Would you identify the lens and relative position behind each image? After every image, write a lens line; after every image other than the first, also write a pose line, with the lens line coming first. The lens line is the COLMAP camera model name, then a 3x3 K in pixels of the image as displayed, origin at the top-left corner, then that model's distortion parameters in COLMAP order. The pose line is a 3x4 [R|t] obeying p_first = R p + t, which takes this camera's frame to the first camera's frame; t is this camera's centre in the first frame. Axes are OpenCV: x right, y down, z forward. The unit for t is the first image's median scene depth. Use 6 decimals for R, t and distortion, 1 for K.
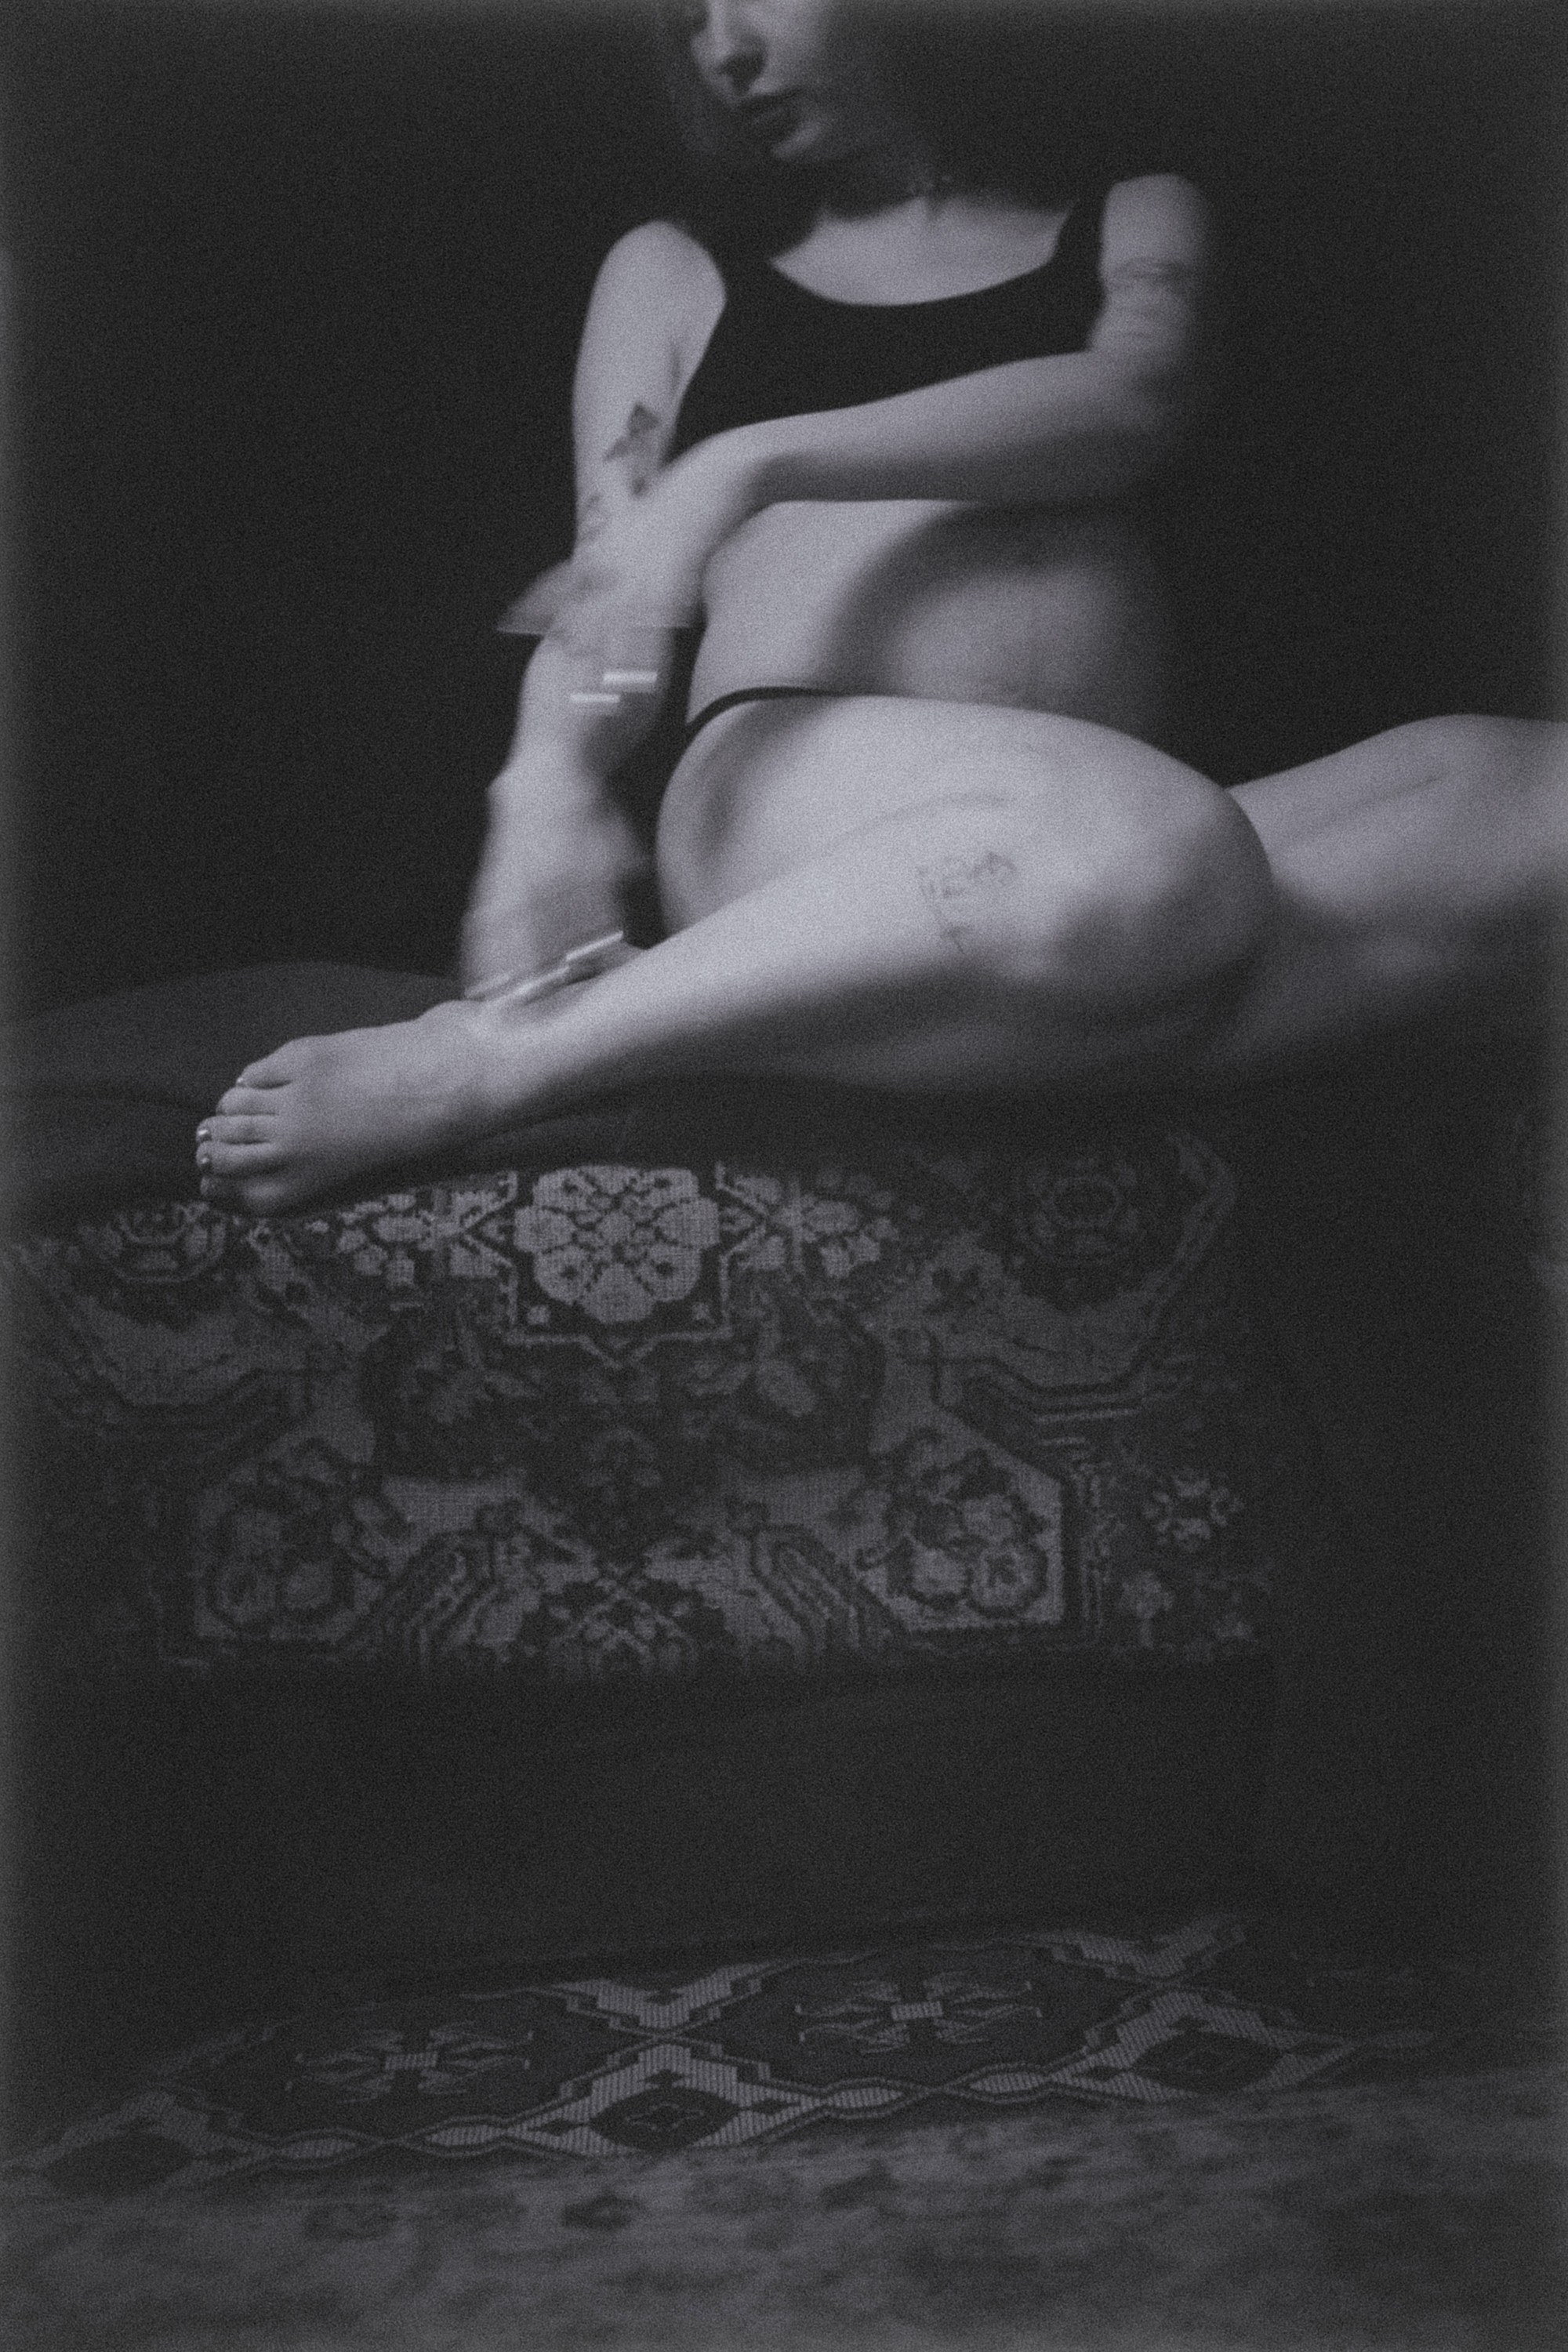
lens RADIAL K [[3819.0, 0, 784.0], [0, 3819.0, 1176.0], [0, 0, 1]] dist [-0.183624, 0.012093]
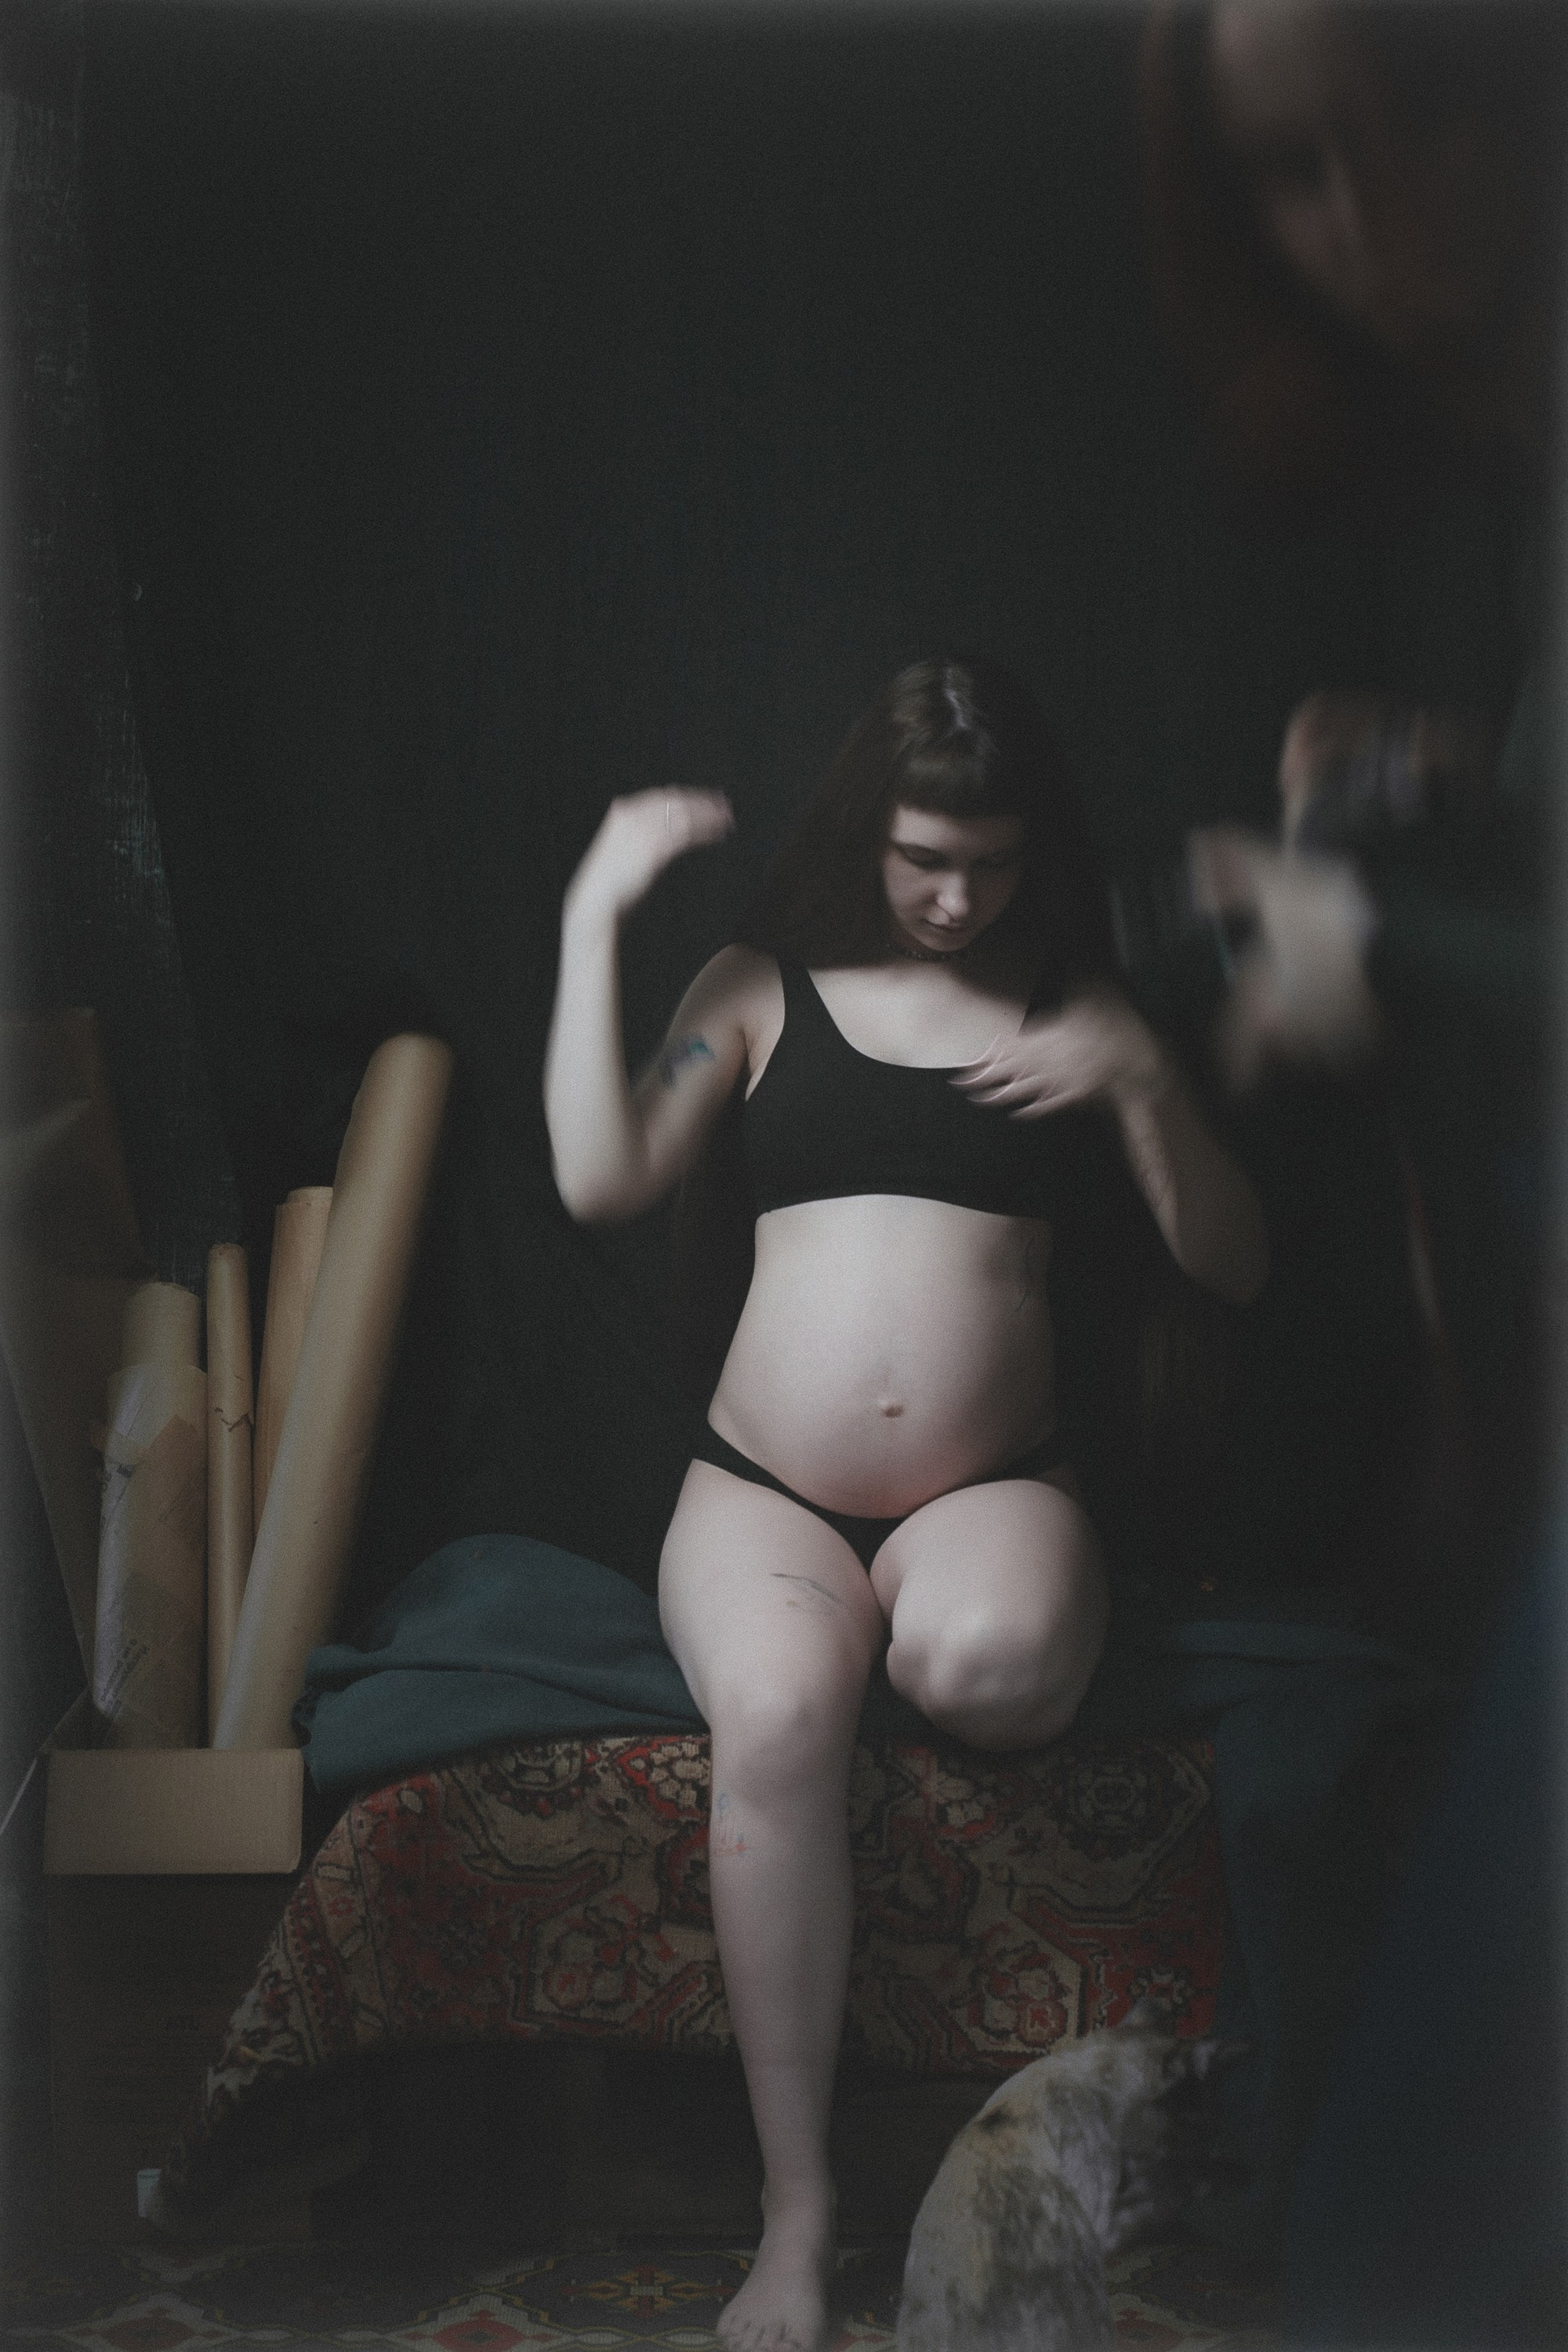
lens RADIAL K [[3355.5, 0, 782.5], [0, 3355.5, 1507.1], [0, 0, 1]] dist [0.130210, -2.307489]
pose [[0.995281, 0.096996, -0.002575, -0.067946], [-0.097010, 0.995265, -0.006131, -0.091436], [0.001969, 0.006352, 0.999978, -0.417751]]
